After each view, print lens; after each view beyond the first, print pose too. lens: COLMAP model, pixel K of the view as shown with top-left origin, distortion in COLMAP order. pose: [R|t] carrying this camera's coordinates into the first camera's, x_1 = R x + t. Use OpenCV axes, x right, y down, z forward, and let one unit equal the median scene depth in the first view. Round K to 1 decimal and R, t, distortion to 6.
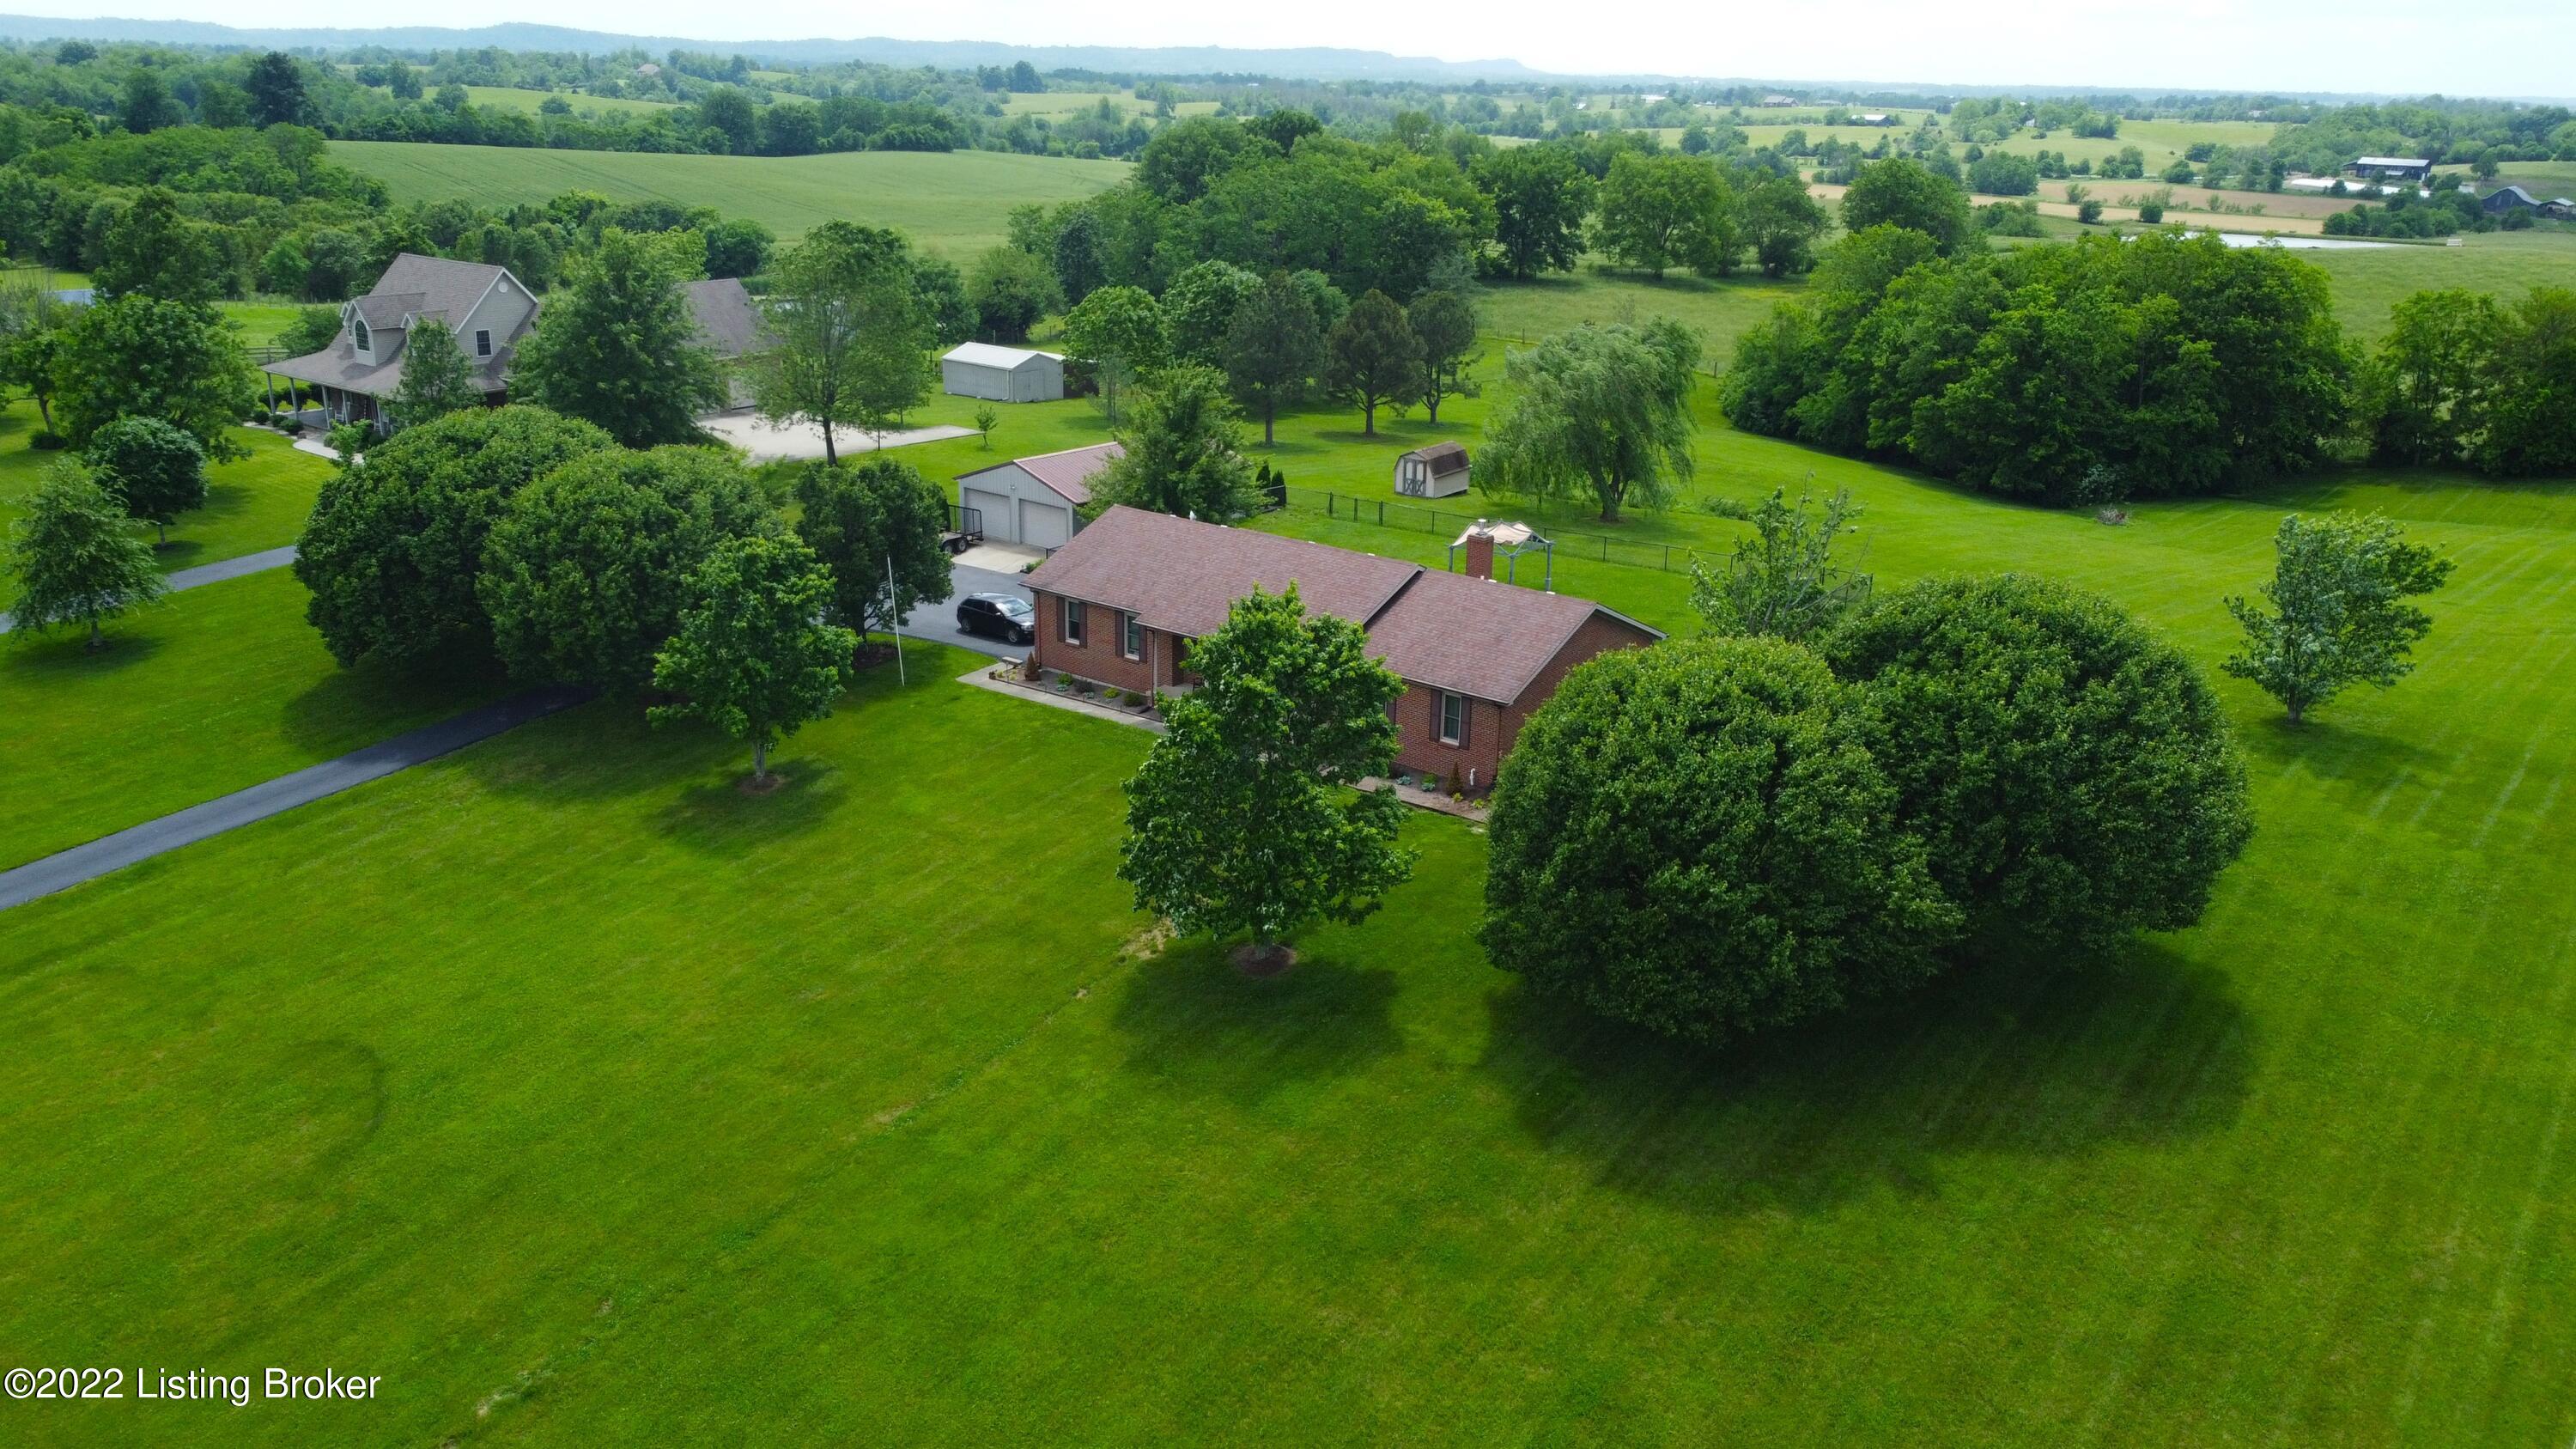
lens RADIAL K [[1940.0, 0, 1285.1], [0, 1940.0, 722.2], [0, 0, 1]] dist [0.003288, 0.000628]
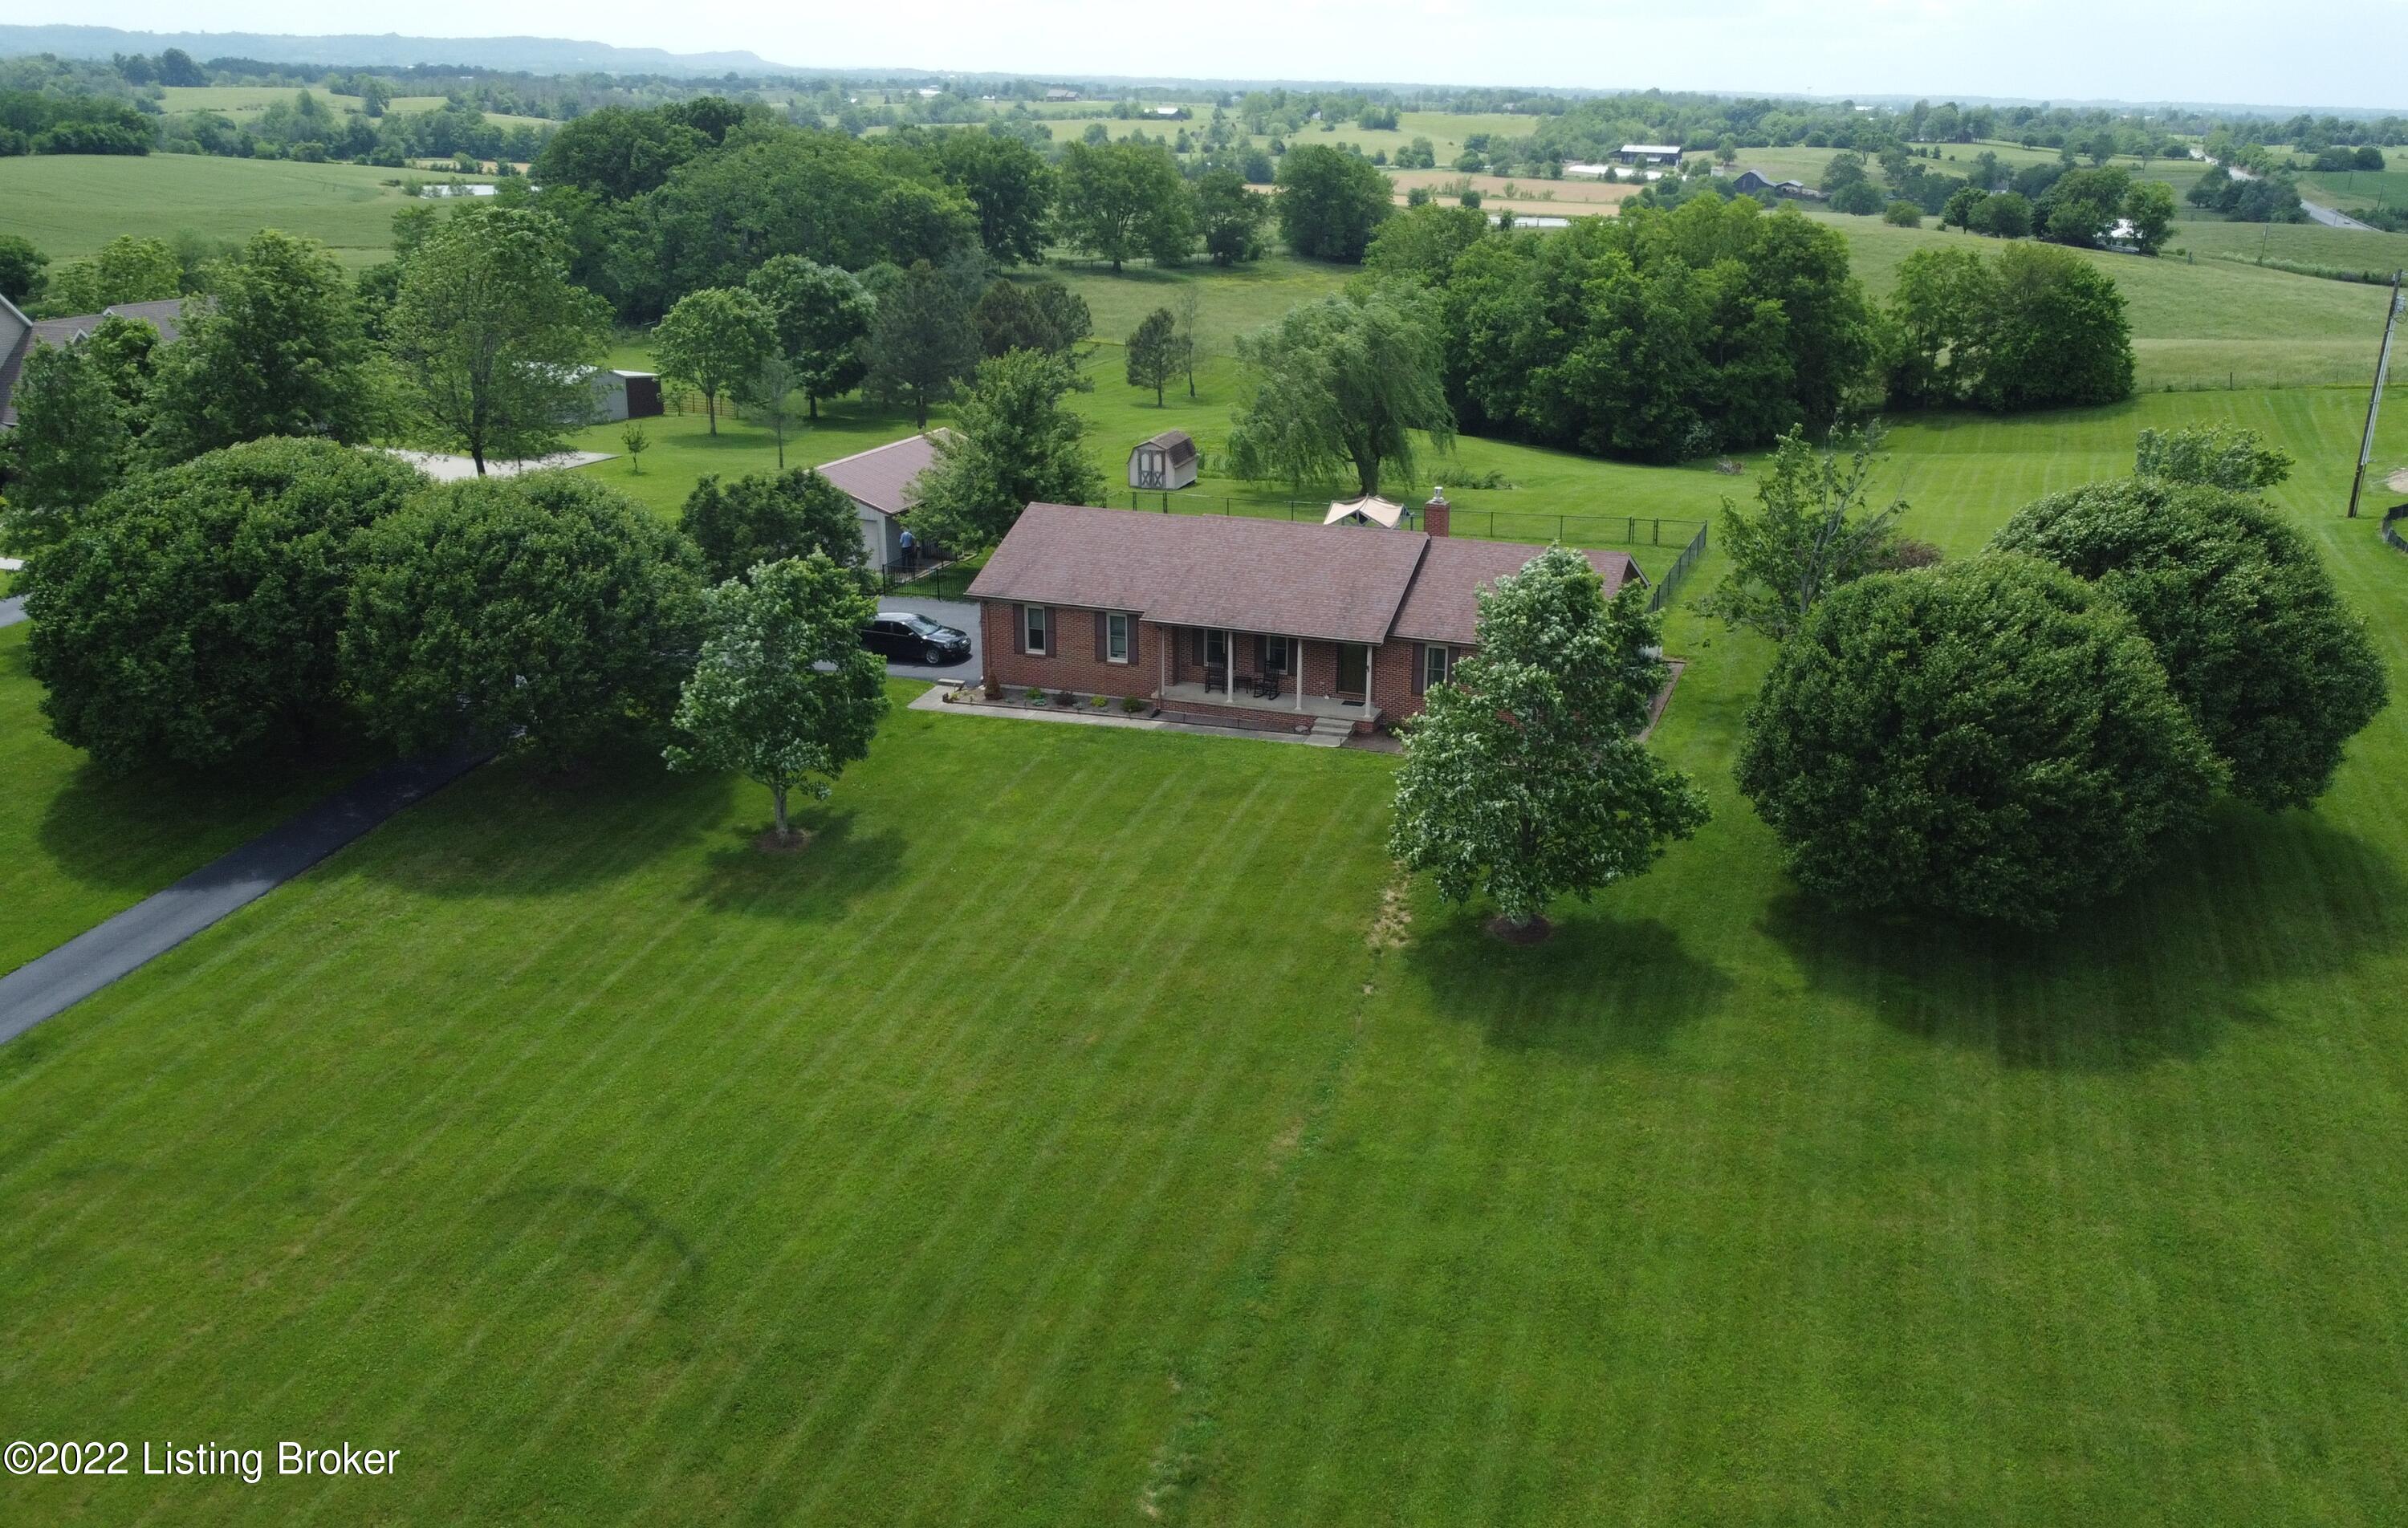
lens RADIAL K [[2047.3, 0, 1339.8], [0, 2047.3, 746.8], [0, 0, 1]] dist [-0.004117, 0.010307]
pose [[0.929269, -0.114128, 0.351331, -0.160318], [0.114868, 0.993203, 0.018810, 0.000568], [-0.351089, 0.022877, 0.936062, 0.023561]]
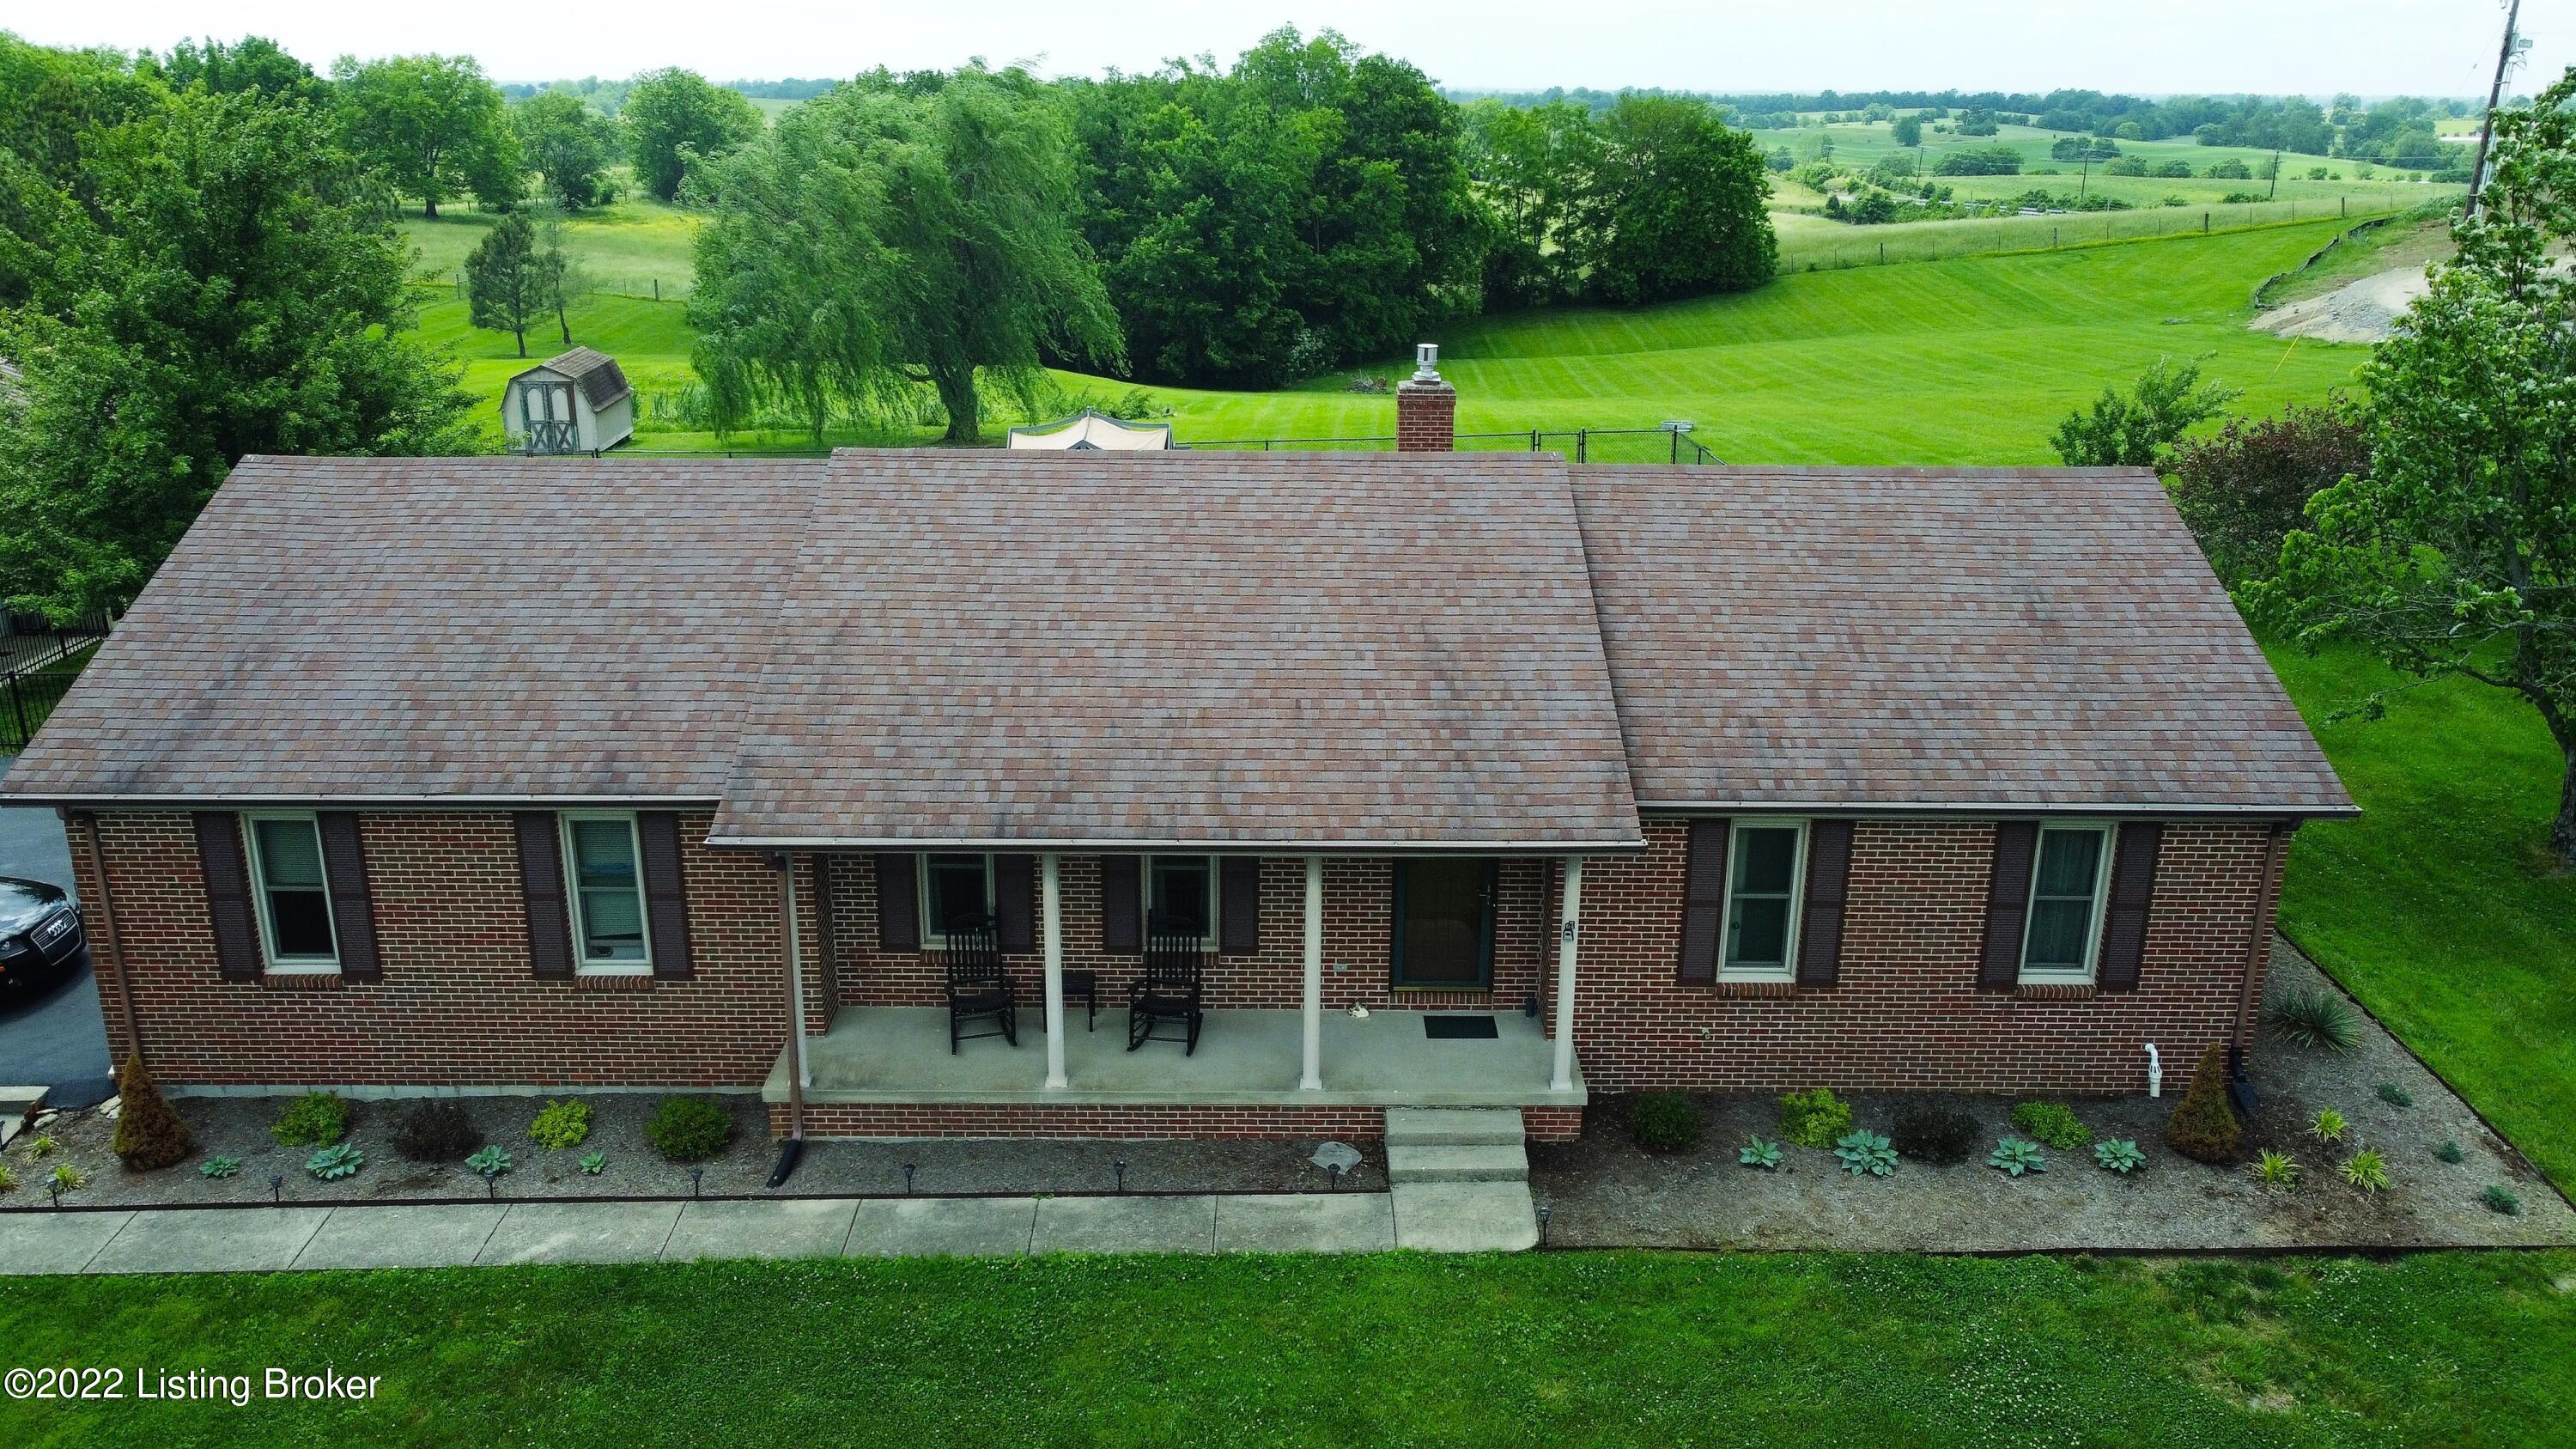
lens RADIAL K [[1940.0, 0, 1271.9], [0, 1940.0, 732.2], [0, 0, 1]] dist [0.003288, 0.000628]
pose [[0.780366, -0.212318, 0.588175, -0.077348], [0.208470, 0.975118, 0.075406, -0.032536], [-0.589550, 0.063773, 0.805211, 0.355862]]
